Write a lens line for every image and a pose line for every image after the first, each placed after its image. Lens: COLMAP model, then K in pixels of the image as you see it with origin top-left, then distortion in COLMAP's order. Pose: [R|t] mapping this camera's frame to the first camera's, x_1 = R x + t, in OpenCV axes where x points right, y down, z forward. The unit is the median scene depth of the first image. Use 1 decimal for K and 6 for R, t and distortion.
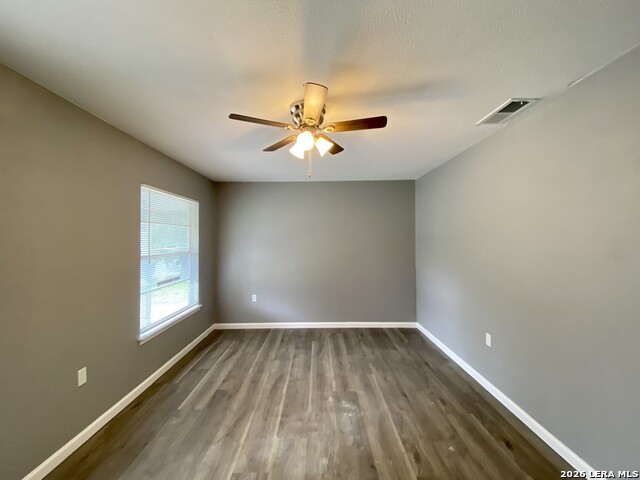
lens RADIAL K [[260.8, 0, 318.2], [0, 260.8, 236.2], [0, 0, 1]] dist [0.024887, -0.022097]
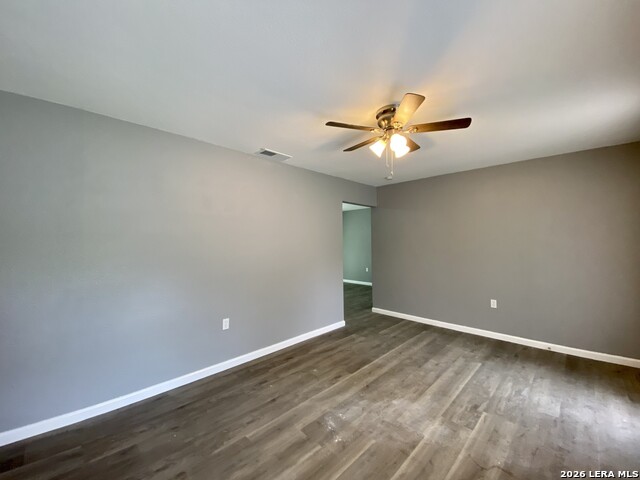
lens RADIAL K [[260.8, 0, 318.2], [0, 260.8, 236.2], [0, 0, 1]] dist [0.024887, -0.022097]
pose [[-0.706177, 0.023852, 0.707634, -0.441704], [0.001689, 0.999486, -0.032004, 0.049980], [-0.708034, -0.021405, -0.705854, 1.498259]]
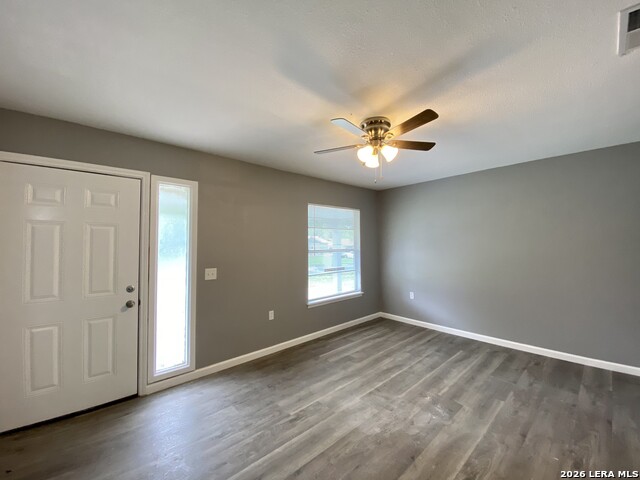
lens RADIAL K [[260.8, 0, 318.2], [0, 260.8, 236.2], [0, 0, 1]] dist [0.024887, -0.022097]
pose [[0.667947, -0.020586, -0.743924, 0.488503], [0.013355, 0.999788, -0.015676, 0.018264], [0.744089, 0.000535, 0.668081, 0.029048]]
